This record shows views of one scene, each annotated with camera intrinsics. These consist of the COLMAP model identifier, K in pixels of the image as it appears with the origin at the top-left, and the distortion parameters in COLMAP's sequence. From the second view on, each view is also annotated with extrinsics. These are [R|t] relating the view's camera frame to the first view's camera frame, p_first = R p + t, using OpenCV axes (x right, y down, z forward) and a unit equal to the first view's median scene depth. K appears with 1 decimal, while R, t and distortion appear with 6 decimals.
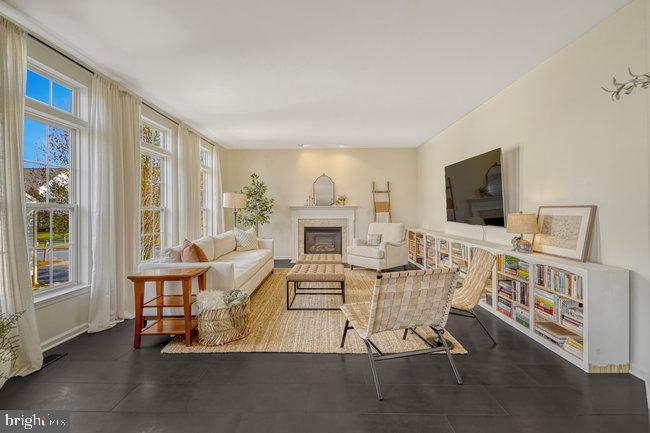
lens RADIAL K [[298.4, 0, 322.3], [0, 298.4, 213.5], [0, 0, 1]] dist [0.001247, -0.001230]
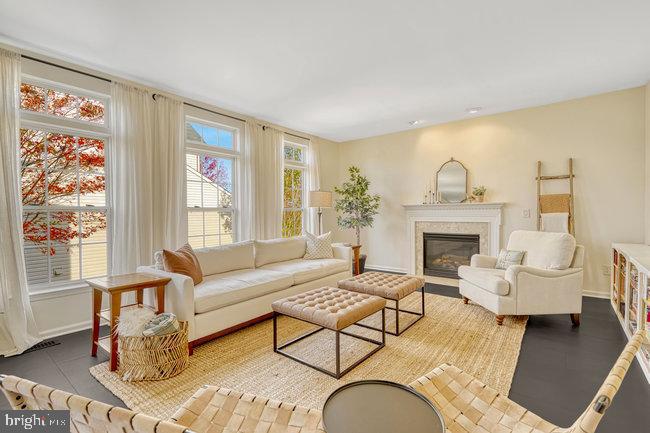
lens RADIAL K [[298.4, 0, 327.2], [0, 298.4, 217.7], [0, 0, 1]] dist [0.001247, -0.001230]
pose [[0.788793, 0.007264, -0.614616, 0.209430], [-0.001203, 0.999947, 0.010273, 0.000701], [0.614658, -0.007364, 0.788759, 0.269765]]
